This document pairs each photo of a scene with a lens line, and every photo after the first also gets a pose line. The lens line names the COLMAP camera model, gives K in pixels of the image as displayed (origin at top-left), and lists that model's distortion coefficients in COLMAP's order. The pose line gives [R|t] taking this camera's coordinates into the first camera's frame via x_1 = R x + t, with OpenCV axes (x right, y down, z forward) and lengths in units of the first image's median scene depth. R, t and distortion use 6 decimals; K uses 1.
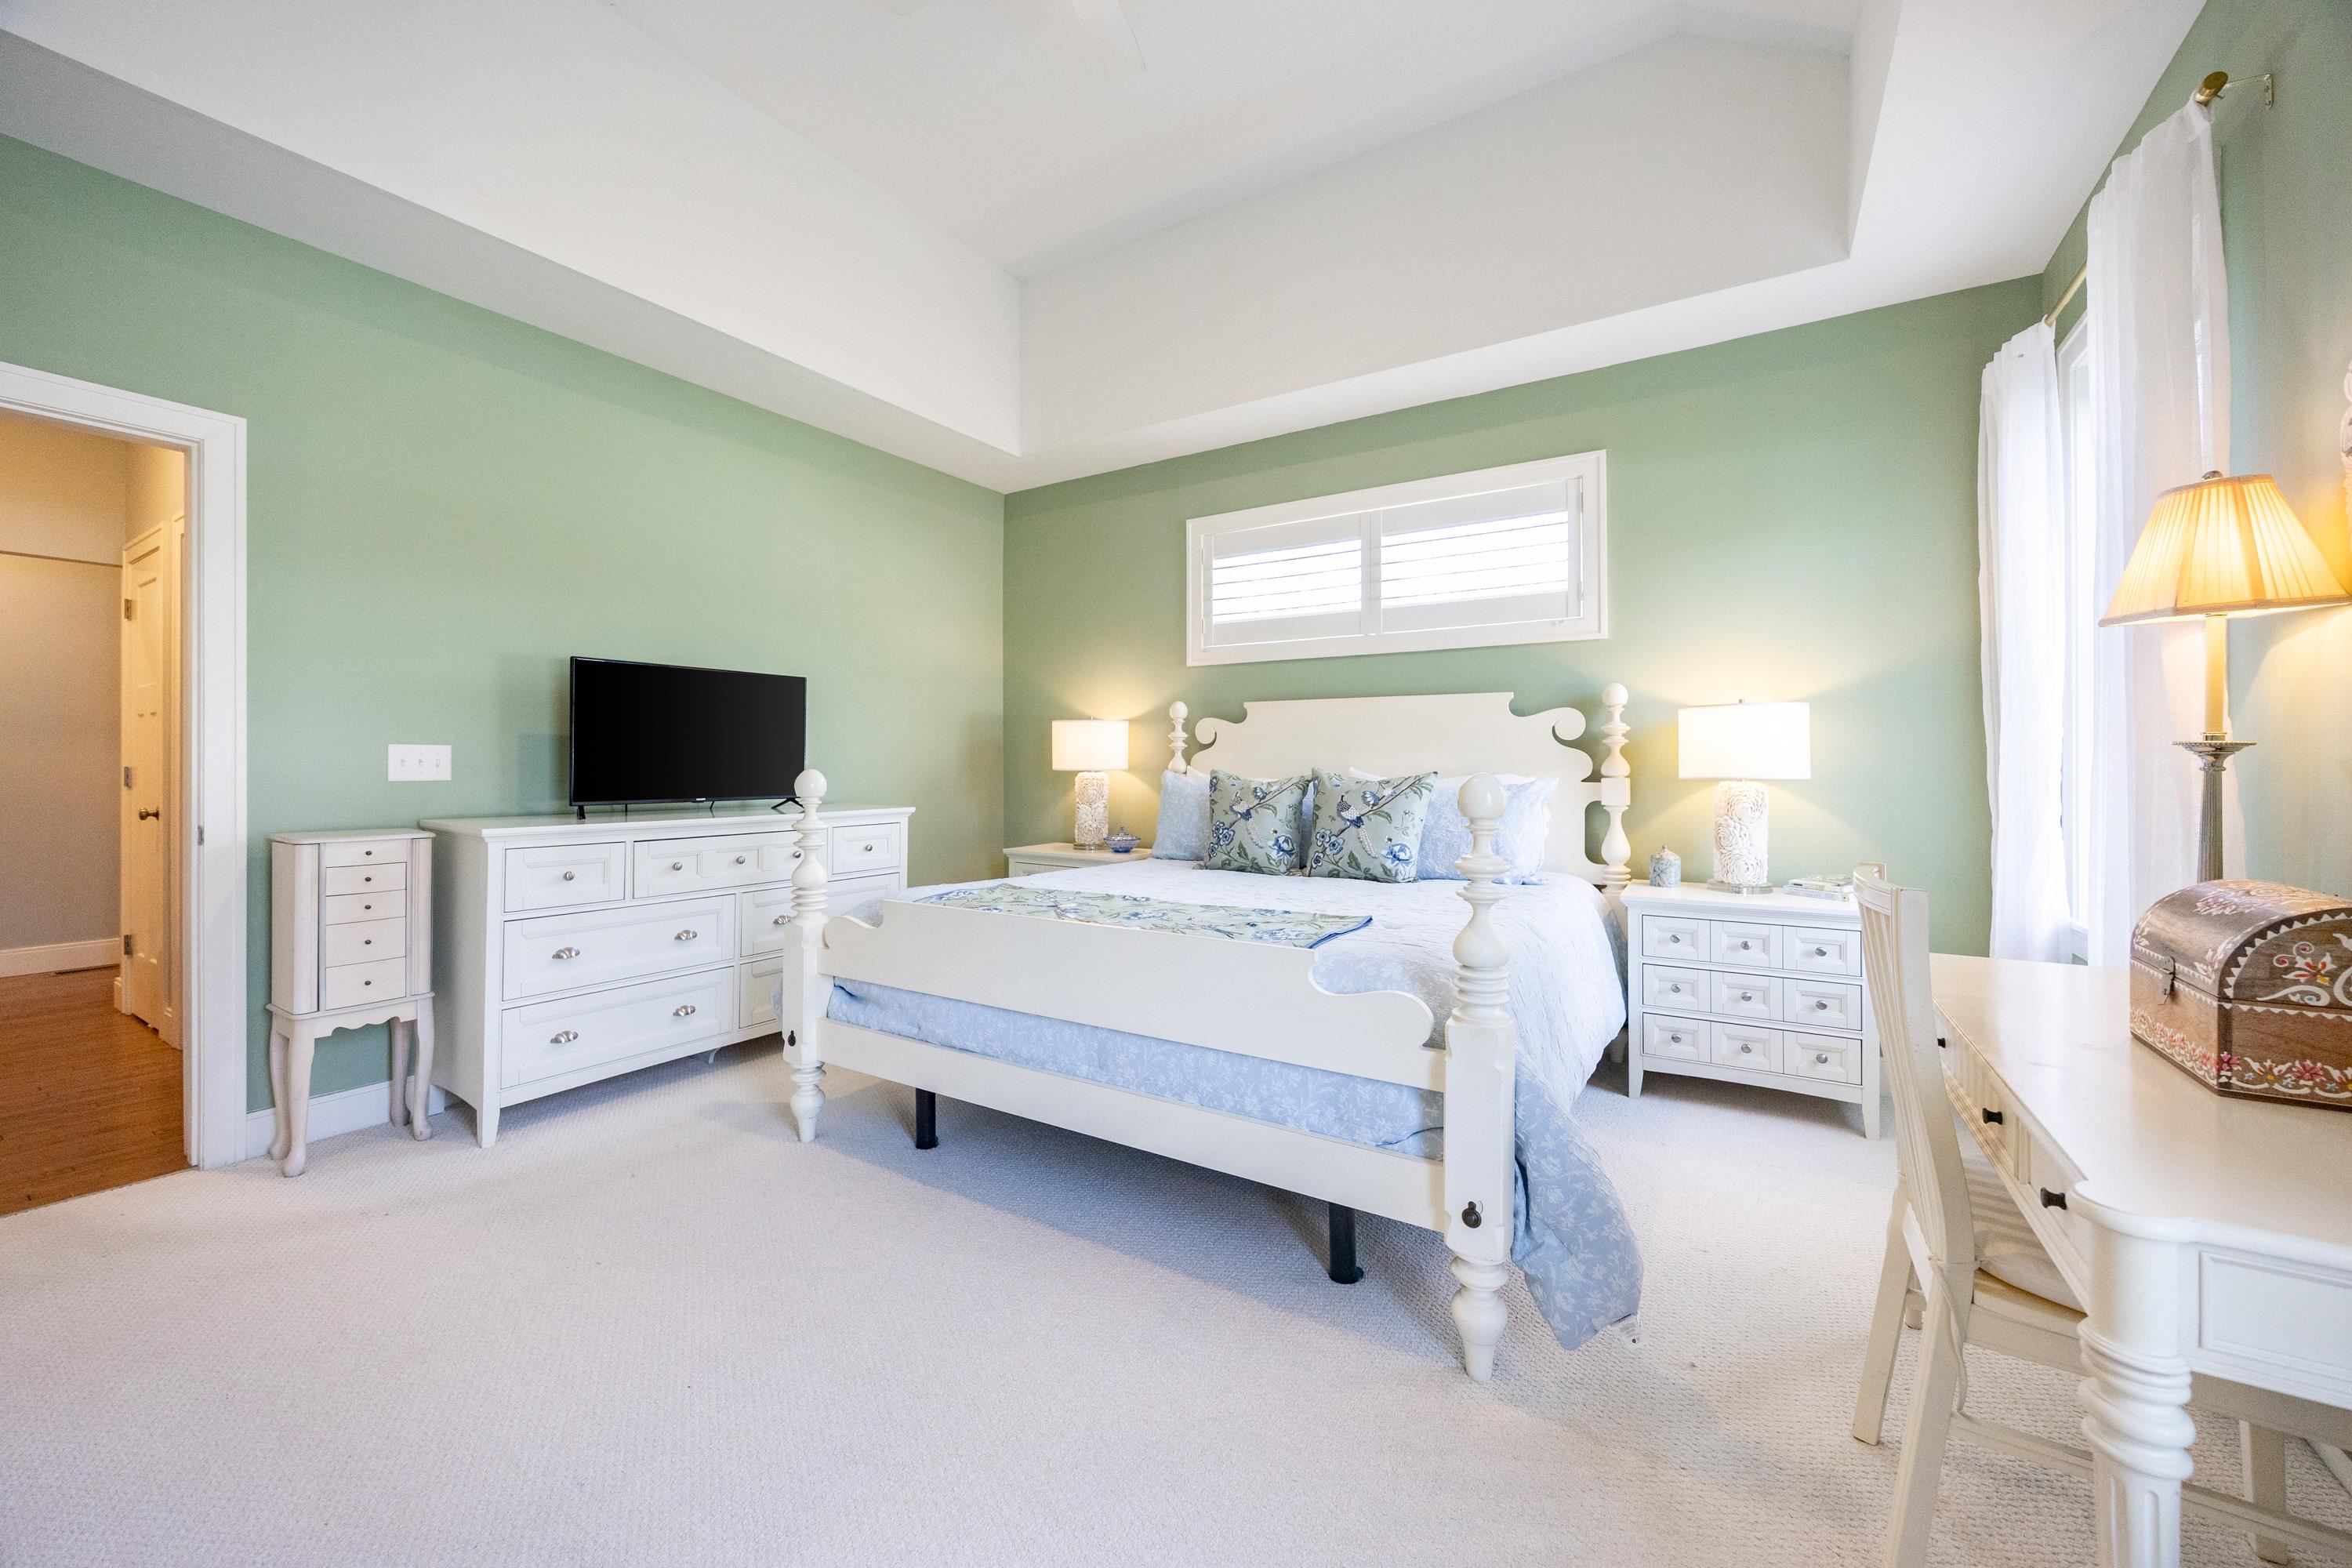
lens RADIAL K [[905.3, 0, 1174.9], [0, 905.3, 764.3], [0, 0, 1]] dist [-0.002212, 0.000052]
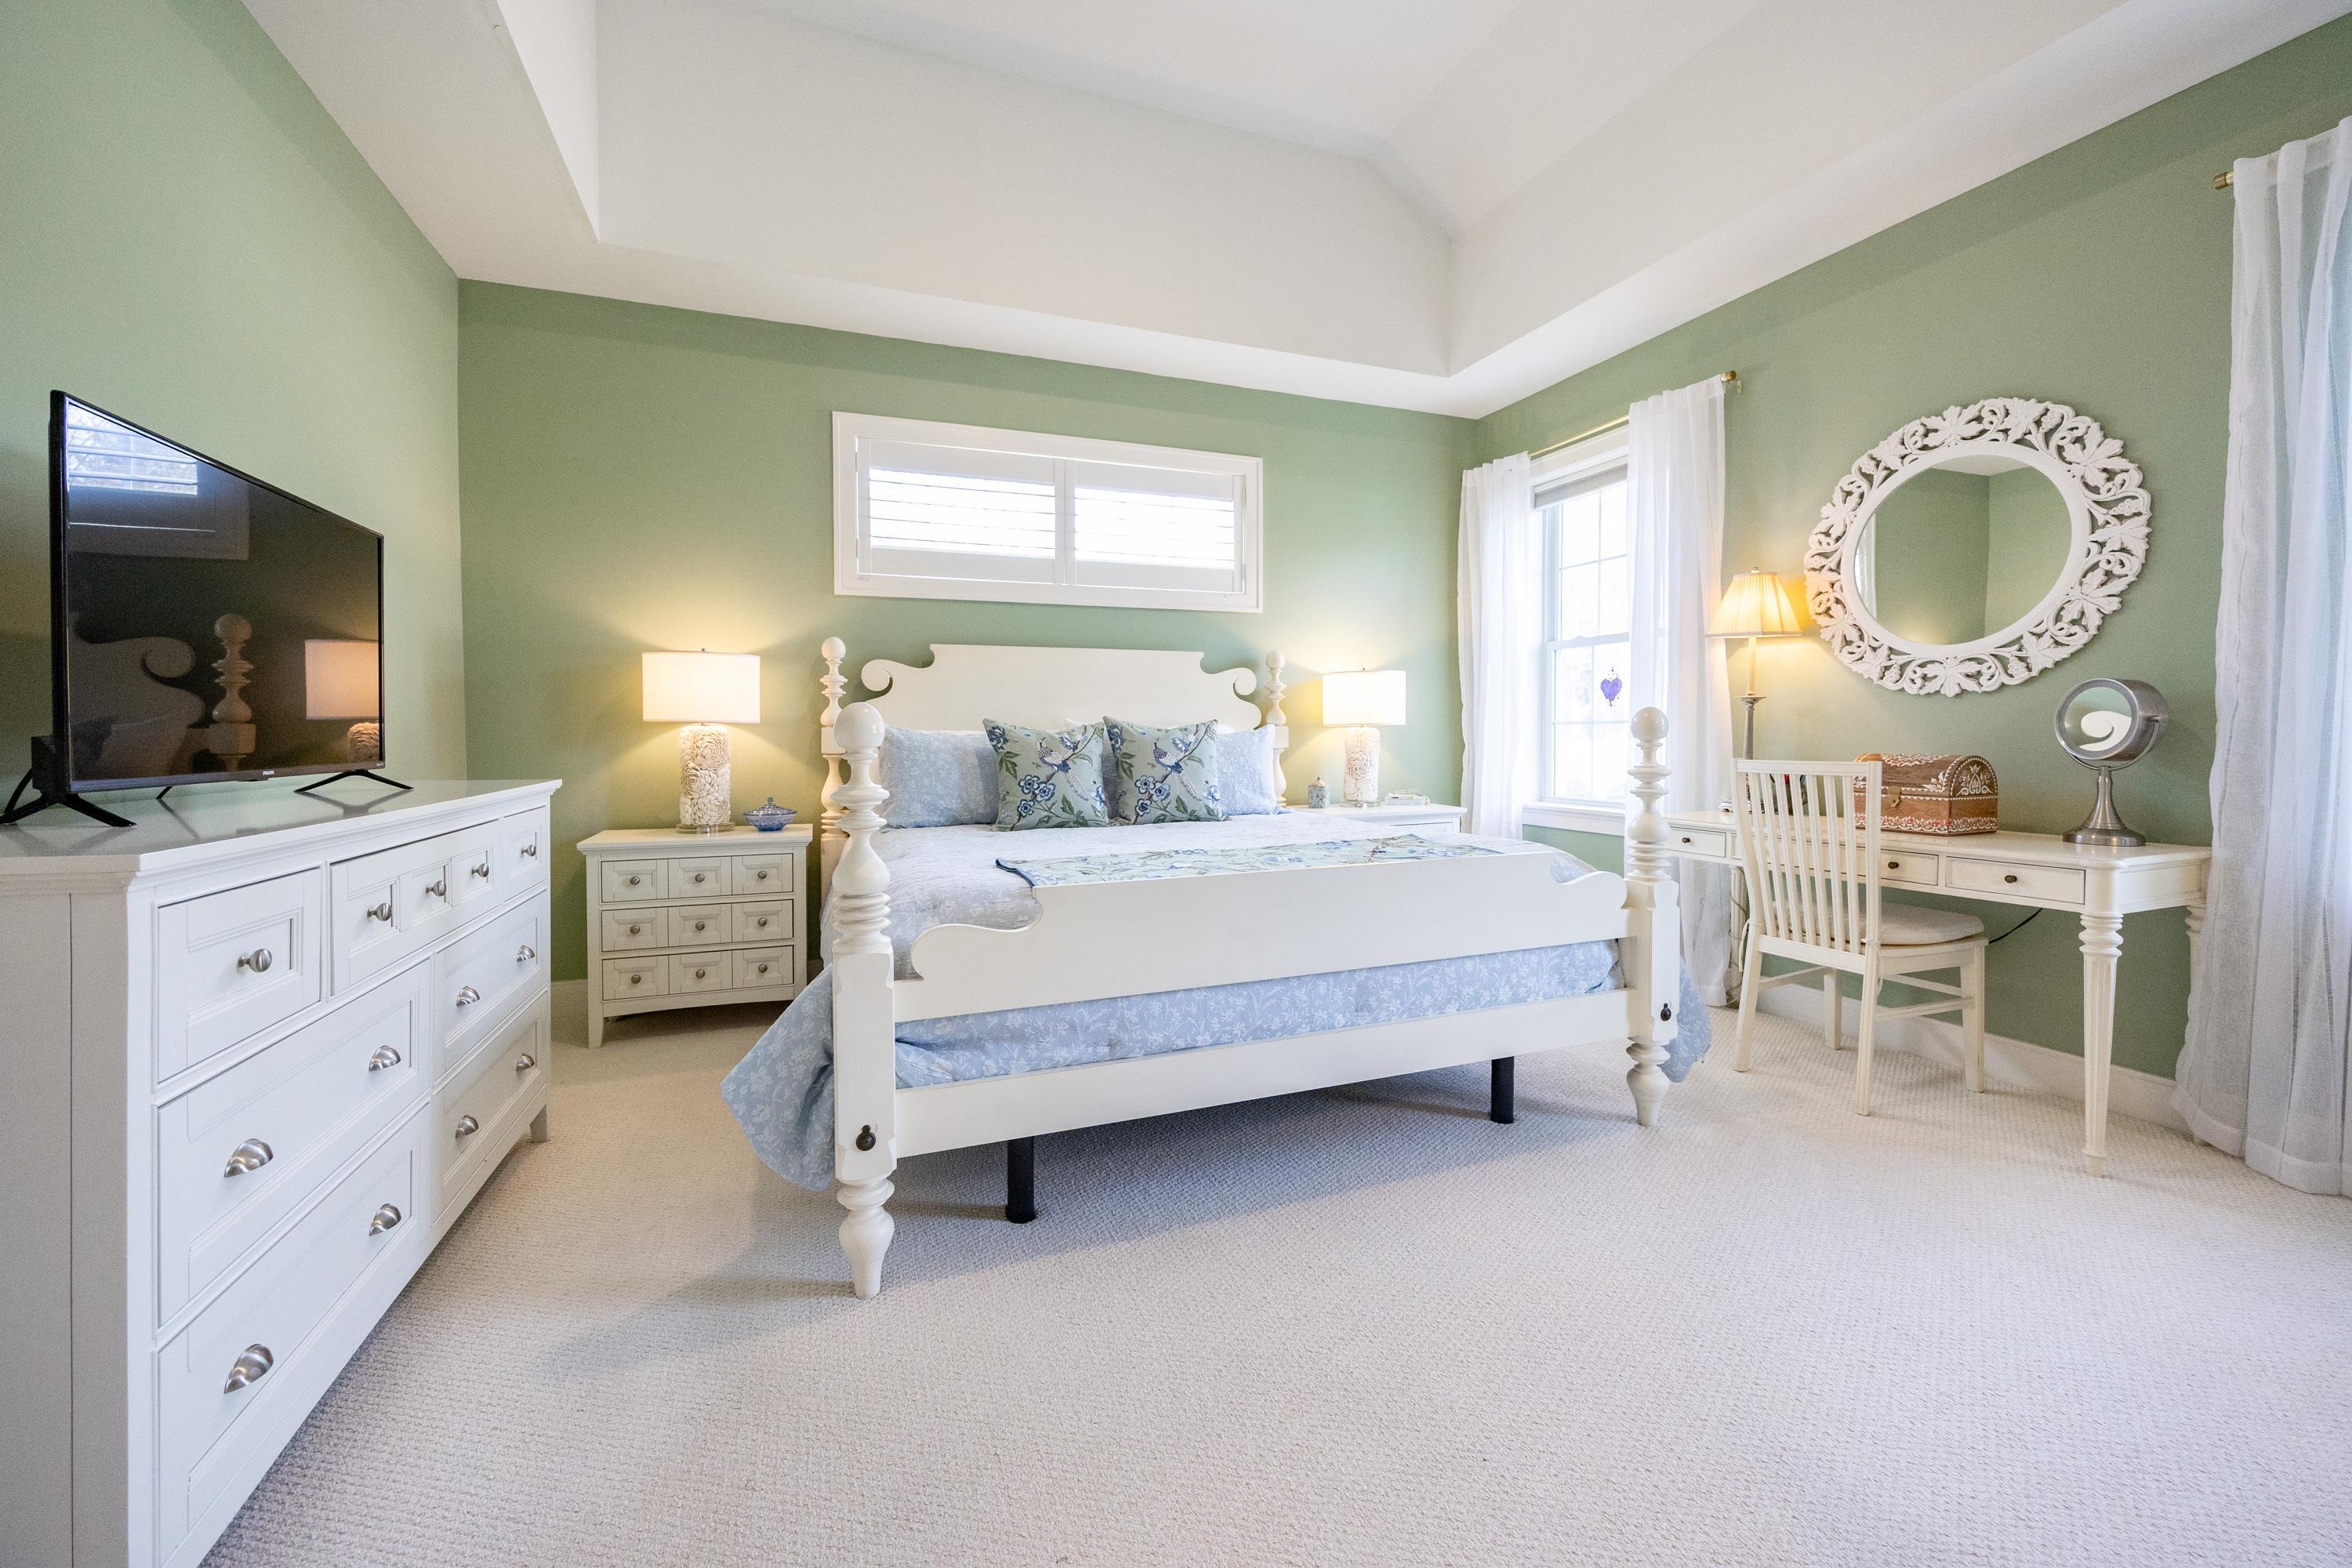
lens RADIAL K [[905.3, 0, 1174.5], [0, 905.3, 762.6], [0, 0, 1]] dist [-0.002212, 0.000052]
pose [[0.600623, -0.032692, 0.798864, -0.596982], [0.006981, 0.999340, 0.035647, 0.020011], [-0.799502, -0.015834, 0.600455, 0.355970]]
